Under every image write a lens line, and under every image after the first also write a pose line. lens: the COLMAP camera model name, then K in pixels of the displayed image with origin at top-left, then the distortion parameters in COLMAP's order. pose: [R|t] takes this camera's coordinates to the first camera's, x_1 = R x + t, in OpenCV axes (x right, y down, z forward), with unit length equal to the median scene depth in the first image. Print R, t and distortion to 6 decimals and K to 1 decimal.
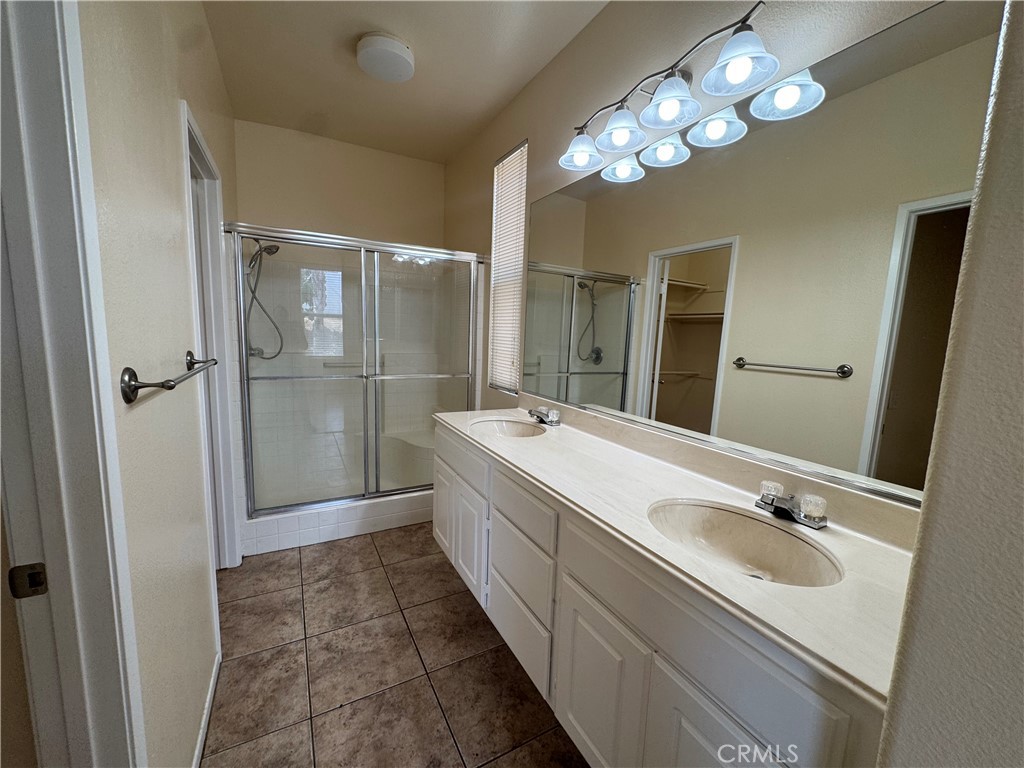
lens RADIAL K [[410.0, 0, 509.7], [0, 410.0, 384.3], [0, 0, 1]] dist [-0.001347, -0.000188]
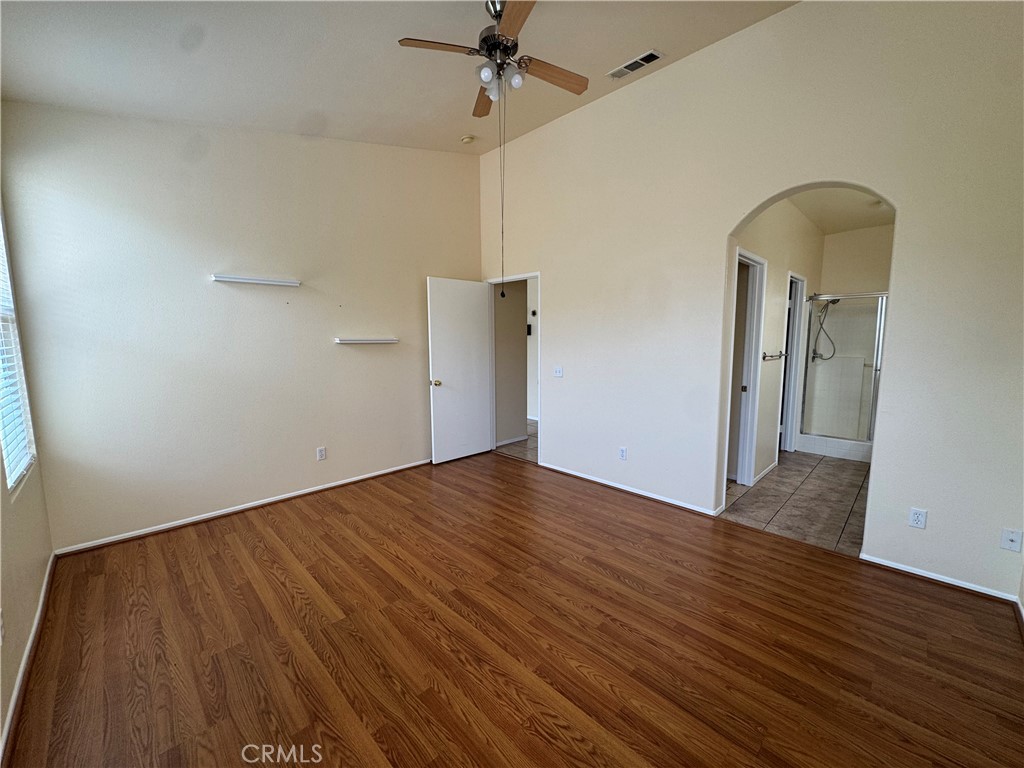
lens RADIAL K [[410.0, 0, 513.7], [0, 410.0, 381.0], [0, 0, 1]] dist [-0.001347, -0.000188]
pose [[0.285416, 0.066038, -0.956126, 1.061822], [-0.111767, 0.993110, 0.035228, 0.171671], [0.951864, 0.096808, 0.290830, -1.181496]]
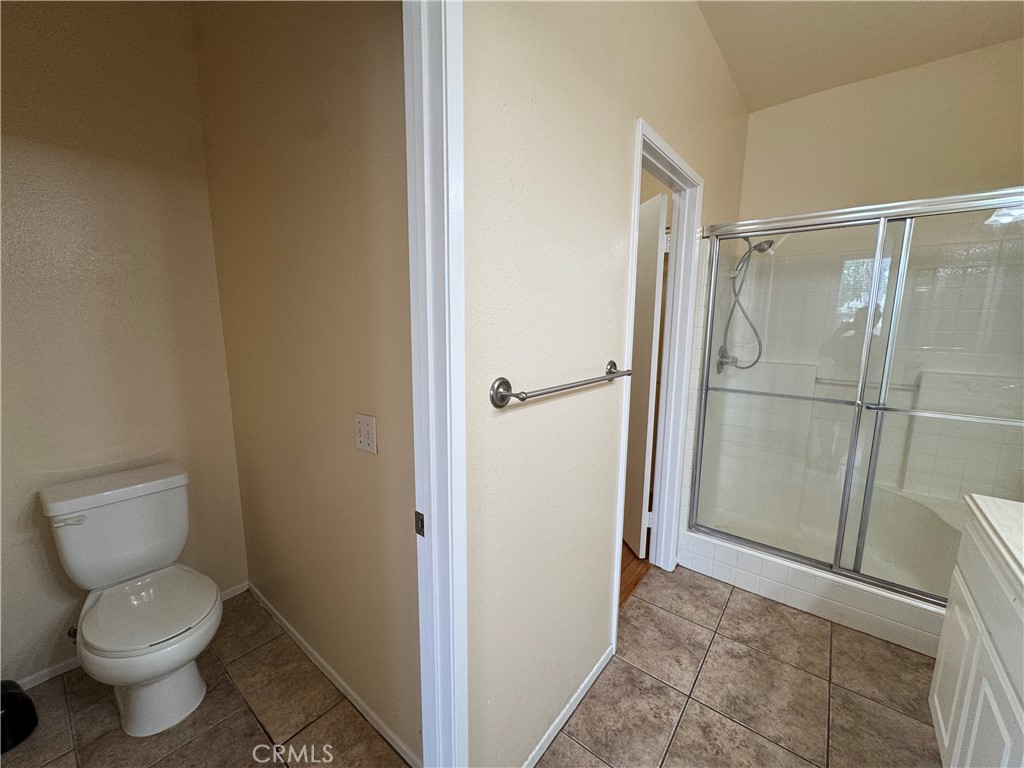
lens RADIAL K [[410.0, 0, 510.0], [0, 410.0, 383.5], [0, 0, 1]] dist [-0.001347, -0.000188]
pose [[0.390394, 0.108730, -0.914205, 0.061247], [-0.113819, 0.991084, 0.069269, -0.043831], [0.913585, 0.077012, 0.399289, 0.219488]]
